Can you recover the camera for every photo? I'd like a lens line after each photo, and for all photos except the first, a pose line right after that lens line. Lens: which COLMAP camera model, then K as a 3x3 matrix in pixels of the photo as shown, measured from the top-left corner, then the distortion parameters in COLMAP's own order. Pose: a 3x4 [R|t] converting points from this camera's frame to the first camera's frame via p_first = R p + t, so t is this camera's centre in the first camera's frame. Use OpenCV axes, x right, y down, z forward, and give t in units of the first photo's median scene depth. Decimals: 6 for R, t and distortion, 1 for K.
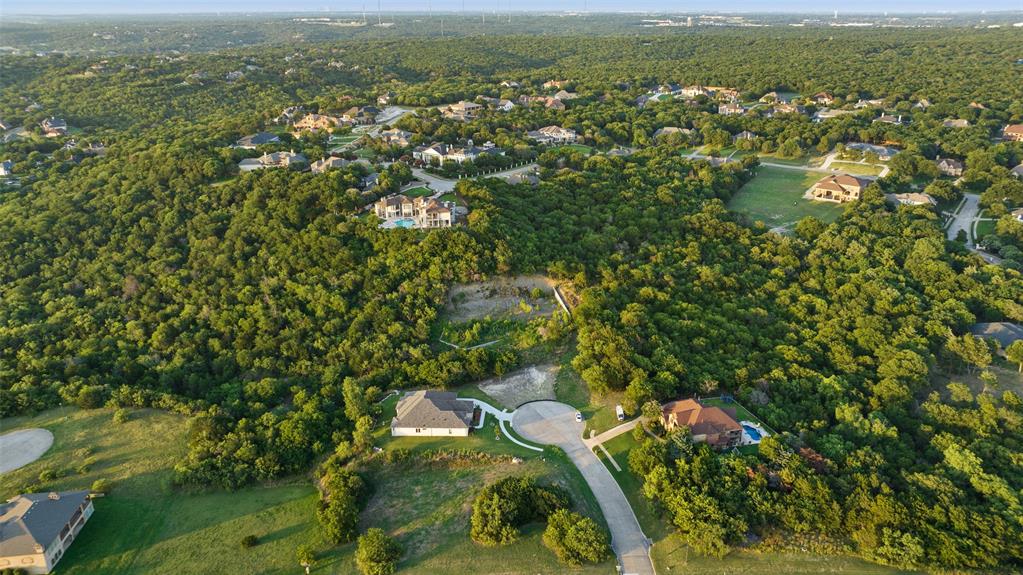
lens RADIAL K [[718.4, 0, 513.9], [0, 718.4, 290.1], [0, 0, 1]] dist [-0.027826, 0.023162]
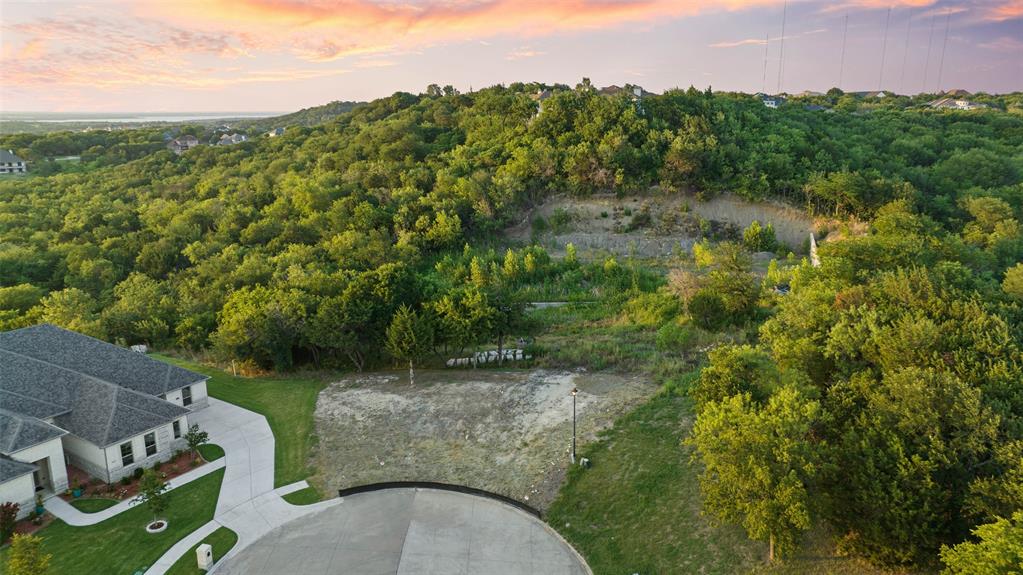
lens RADIAL K [[718.4, 0, 513.9], [0, 718.4, 290.1], [0, 0, 1]] dist [-0.027826, 0.023162]
pose [[0.860246, 0.129779, -0.493087, 0.116113], [-0.192435, 0.978183, -0.078271, 0.088178], [0.472171, 0.162219, 0.866452, 0.653462]]
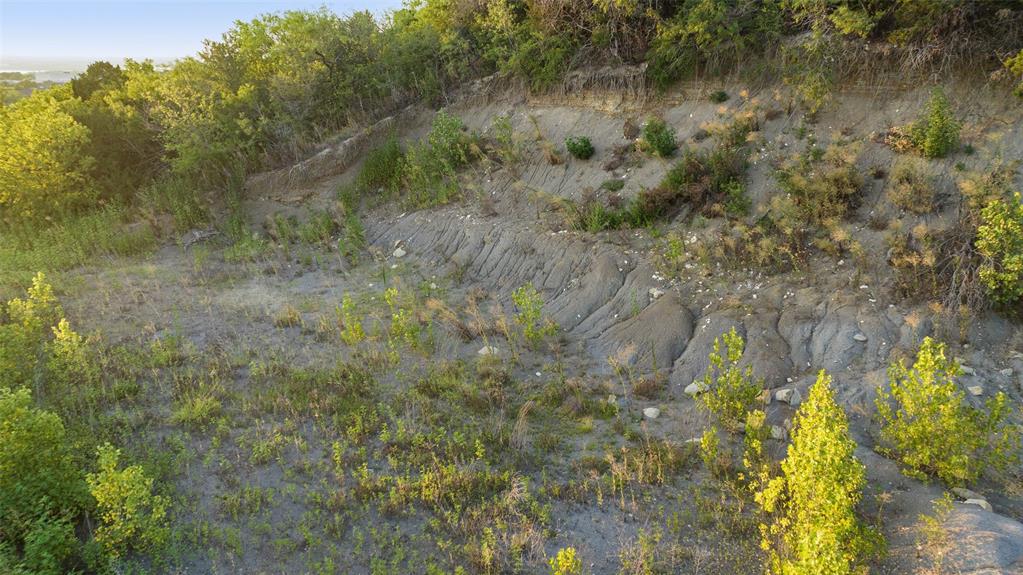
lens RADIAL K [[720.6, 0, 513.3], [0, 720.6, 287.7], [0, 0, 1]] dist [-0.031928, 0.021034]
pose [[0.491639, 0.270920, -0.827583, 0.037916], [-0.322528, 0.939434, 0.115933, 0.011943], [0.808867, 0.209921, 0.549242, 0.973608]]
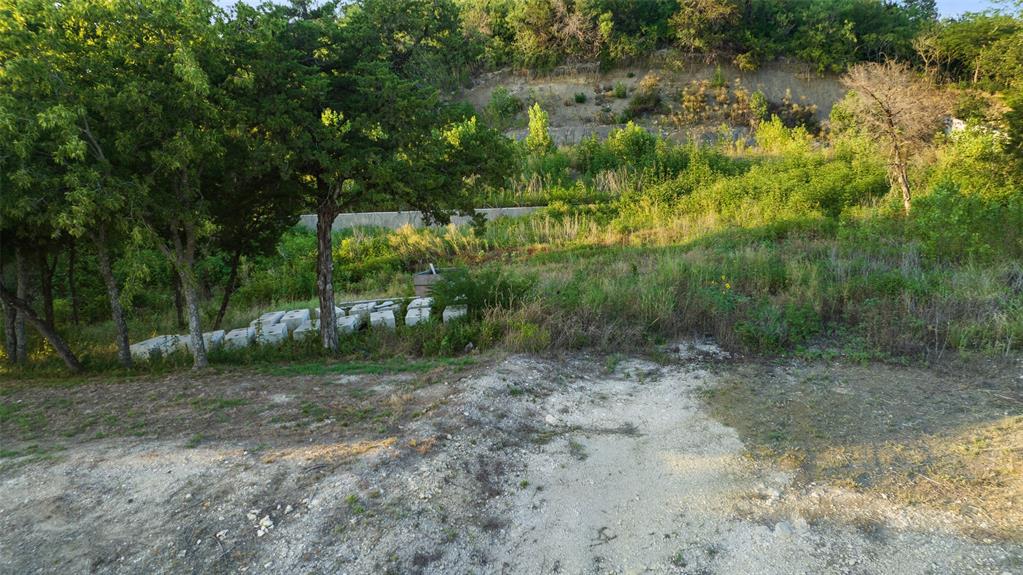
lens RADIAL K [[718.4, 0, 513.9], [0, 718.4, 290.1], [0, 0, 1]] dist [-0.027826, 0.023162]
pose [[0.909872, 0.097537, -0.403261, 0.031941], [-0.151210, 0.983079, -0.103394, 0.093982], [0.386353, 0.155053, 0.909225, 0.817274]]
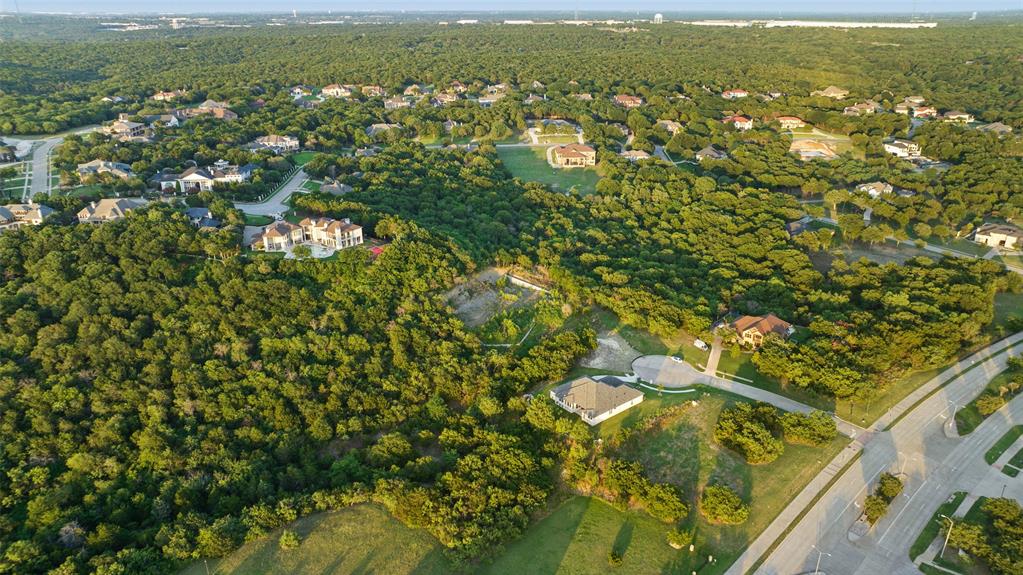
lens RADIAL K [[718.4, 0, 513.9], [0, 718.4, 290.1], [0, 0, 1]] dist [-0.027826, 0.023162]
pose [[0.764199, -0.238695, 0.599187, -0.603635], [0.238643, 0.967712, 0.081138, -0.068650], [-0.599207, 0.080986, 0.796487, 0.175715]]
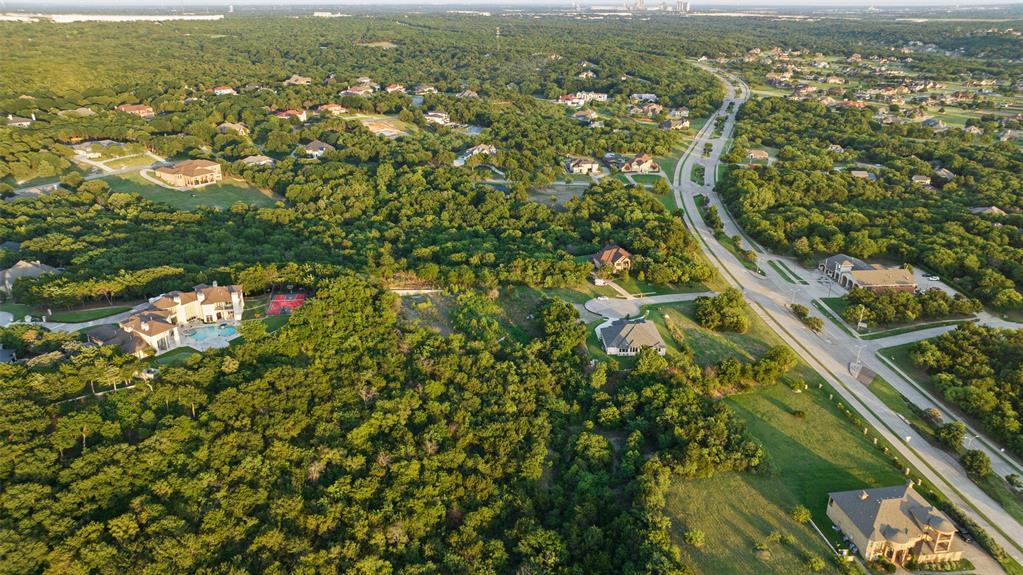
lens RADIAL K [[718.4, 0, 513.9], [0, 718.4, 290.1], [0, 0, 1]] dist [-0.027826, 0.023162]
pose [[-0.057818, -0.375586, 0.924982, -0.906546], [0.365846, 0.854106, 0.369675, -0.317163], [-0.928878, 0.359775, 0.088024, 0.801366]]
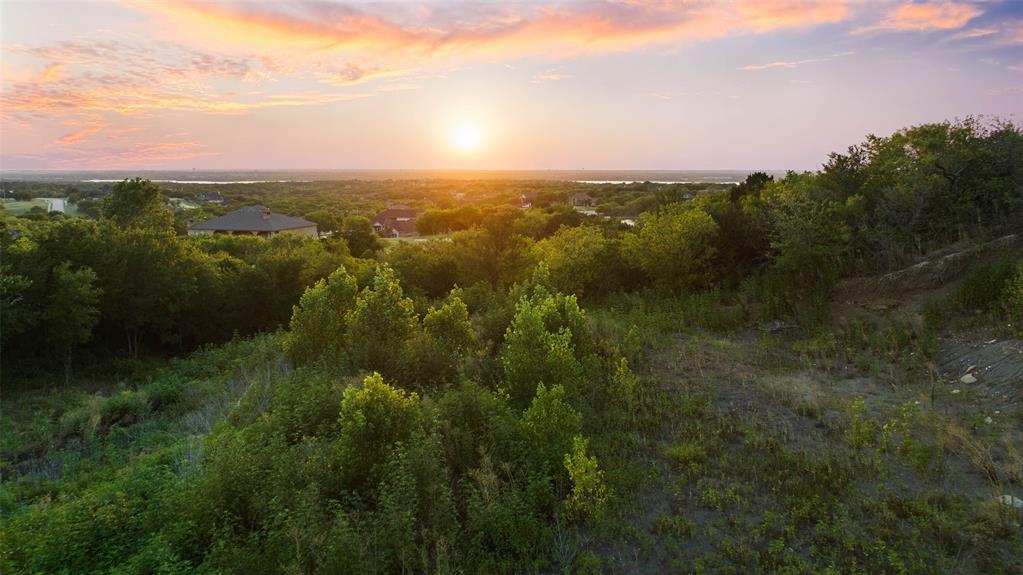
lens RADIAL K [[718.4, 0, 513.9], [0, 718.4, 290.1], [0, 0, 1]] dist [-0.027826, 0.023162]
pose [[-0.359188, 0.158451, -0.919716, 0.047981], [-0.343993, 0.893618, 0.288298, 0.007614], [0.867556, 0.419929, -0.266471, 0.985179]]
